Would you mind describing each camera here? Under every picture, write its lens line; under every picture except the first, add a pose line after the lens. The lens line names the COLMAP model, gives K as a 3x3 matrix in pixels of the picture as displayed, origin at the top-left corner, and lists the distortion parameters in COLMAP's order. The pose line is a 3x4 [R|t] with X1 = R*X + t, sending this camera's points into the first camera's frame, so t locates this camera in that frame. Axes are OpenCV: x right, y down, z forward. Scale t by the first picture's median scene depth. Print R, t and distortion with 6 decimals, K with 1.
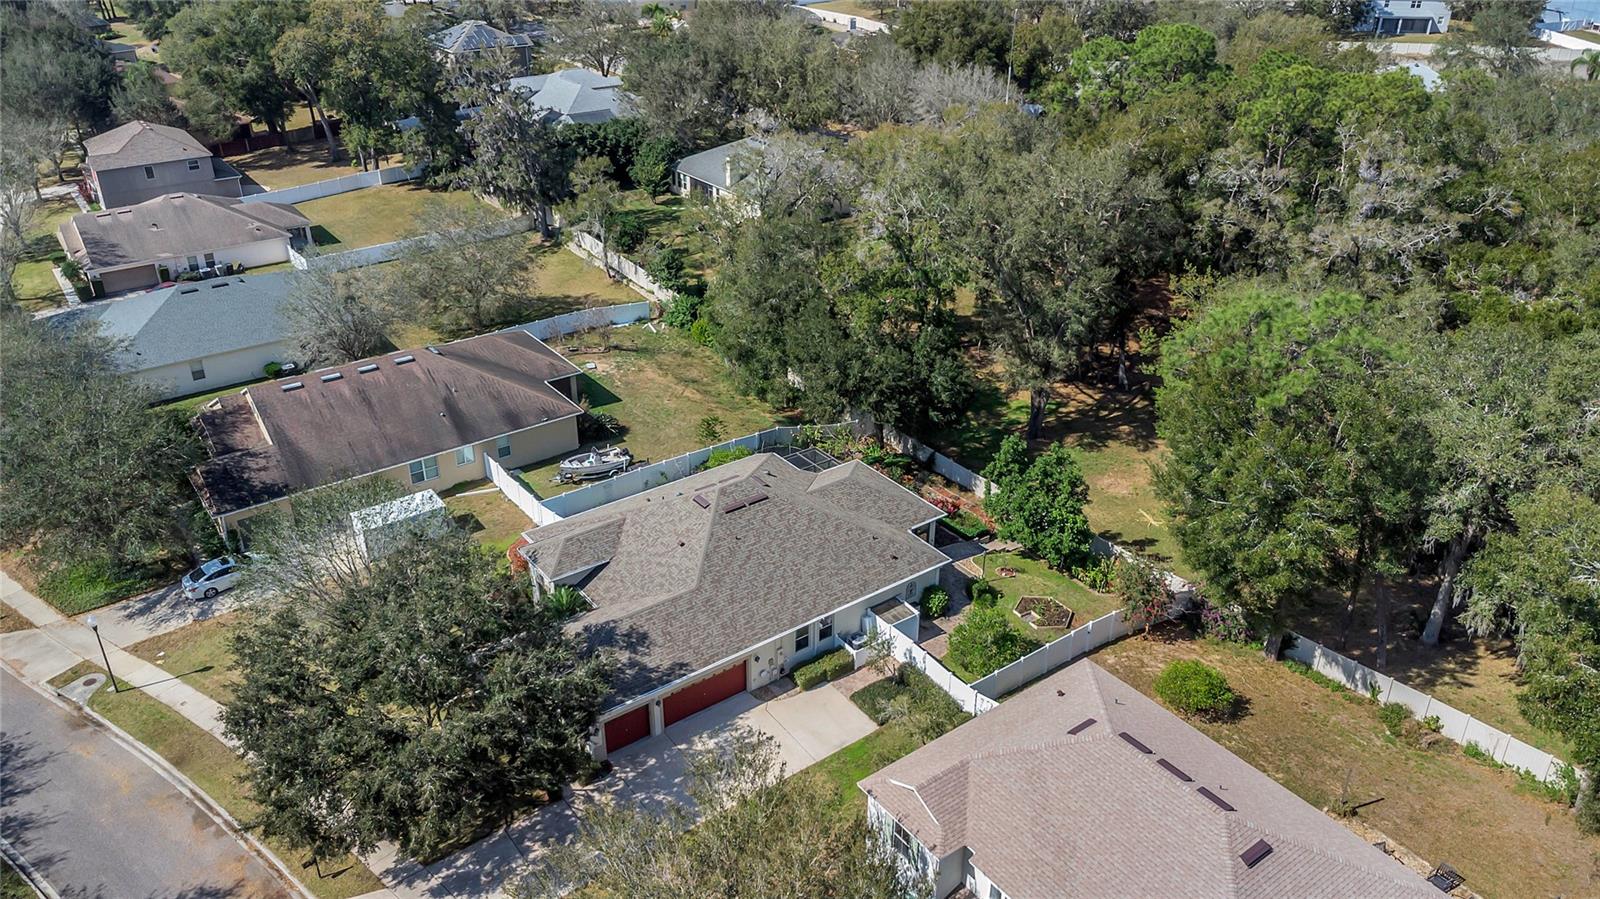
lens RADIAL K [[1152.2, 0, 795.5], [0, 1152.2, 450.1], [0, 0, 1]] dist [0.038967, -0.037988]
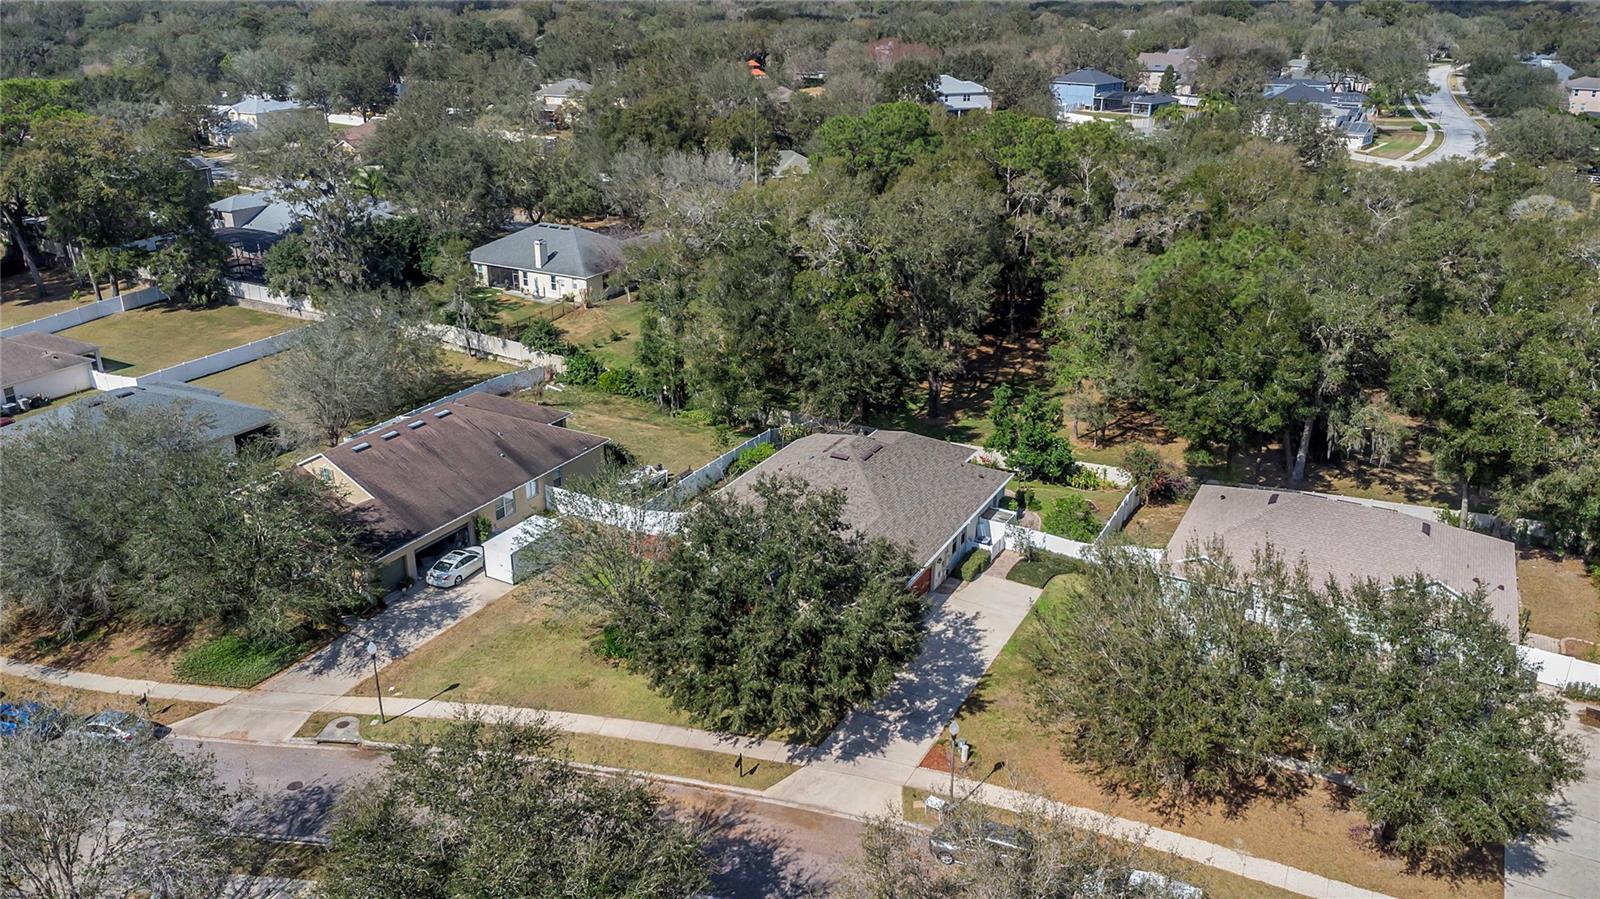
lens RADIAL K [[1152.2, 0, 795.5], [0, 1152.2, 450.1], [0, 0, 1]] dist [0.038967, -0.037988]
pose [[0.909389, -0.156292, 0.385467, -0.531072], [0.195681, 0.978518, -0.064897, 0.097110], [-0.367043, 0.134445, 0.920437, -0.079853]]
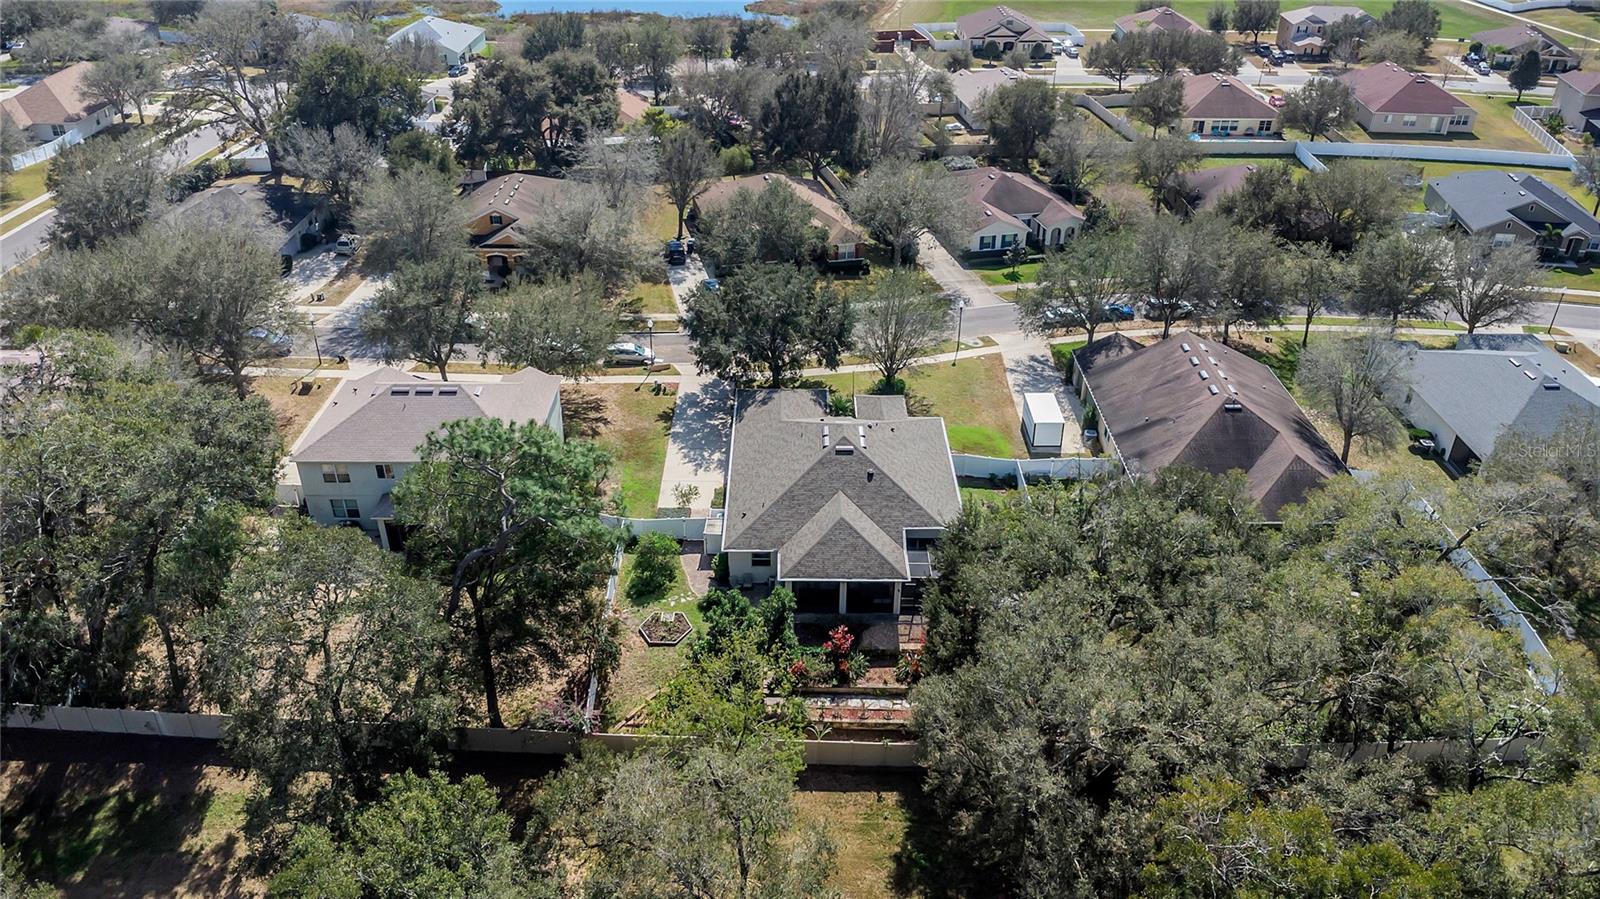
lens RADIAL K [[1152.2, 0, 795.5], [0, 1152.2, 450.1], [0, 0, 1]] dist [0.038967, -0.037988]
pose [[-0.592731, 0.410348, -0.693025, 0.813387], [-0.382093, 0.614206, 0.690475, -0.764445], [0.708995, 0.674066, -0.207268, 1.145454]]
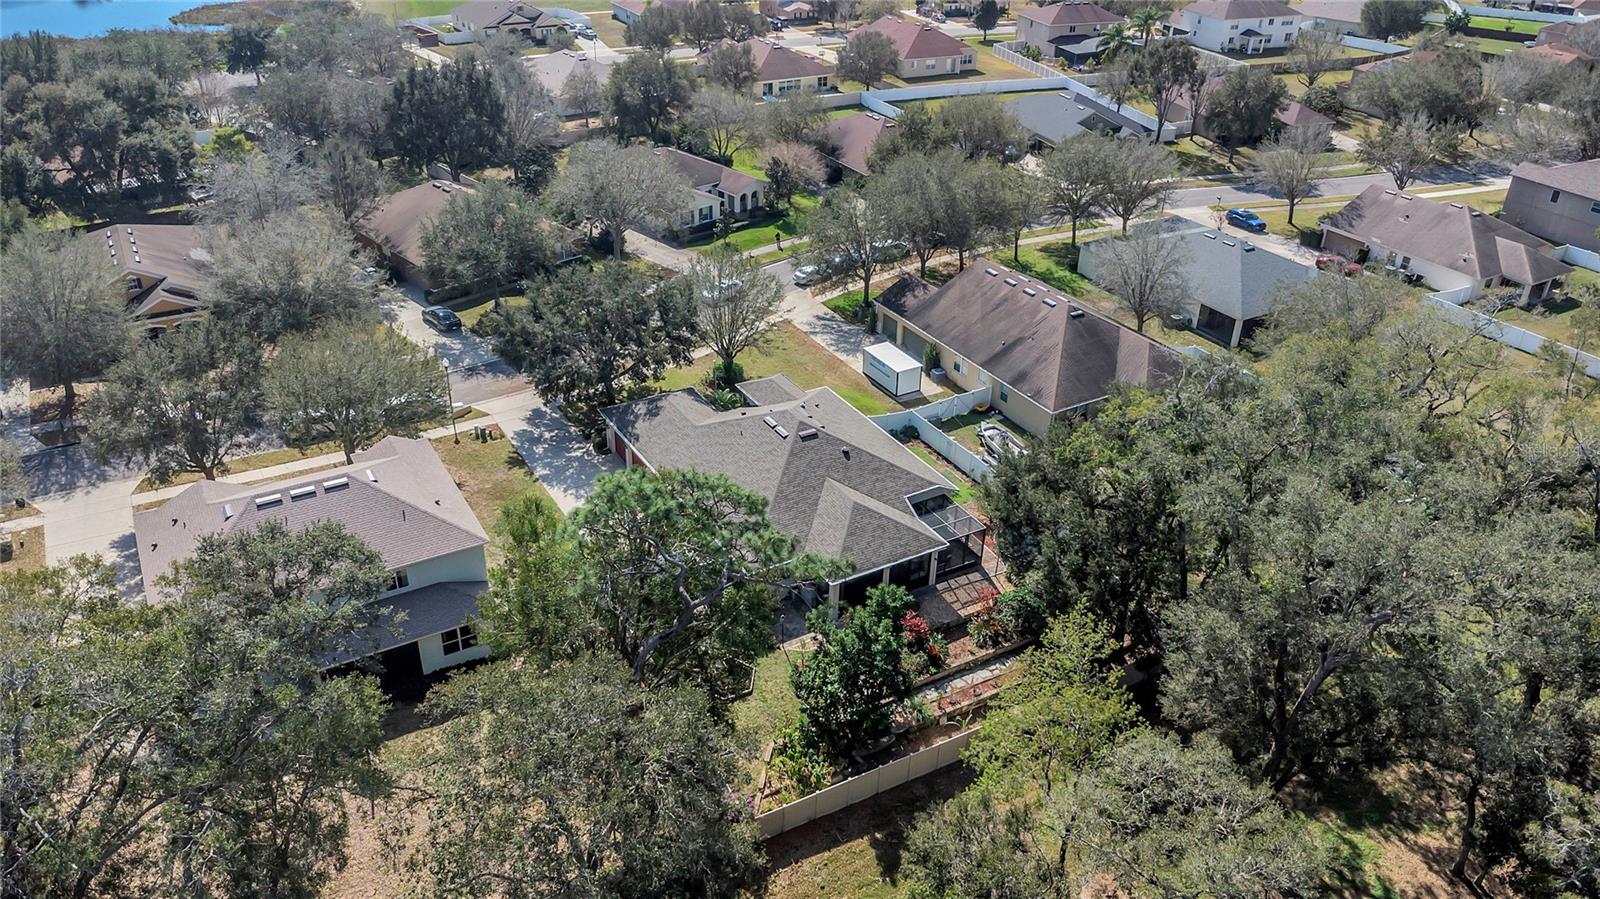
lens RADIAL K [[1152.2, 0, 795.5], [0, 1152.2, 450.1], [0, 0, 1]] dist [0.038967, -0.037988]
pose [[-0.104363, 0.501128, -0.859057, 0.903292], [-0.483617, 0.729201, 0.484129, -0.478396], [0.869036, 0.465980, 0.166253, 0.755270]]
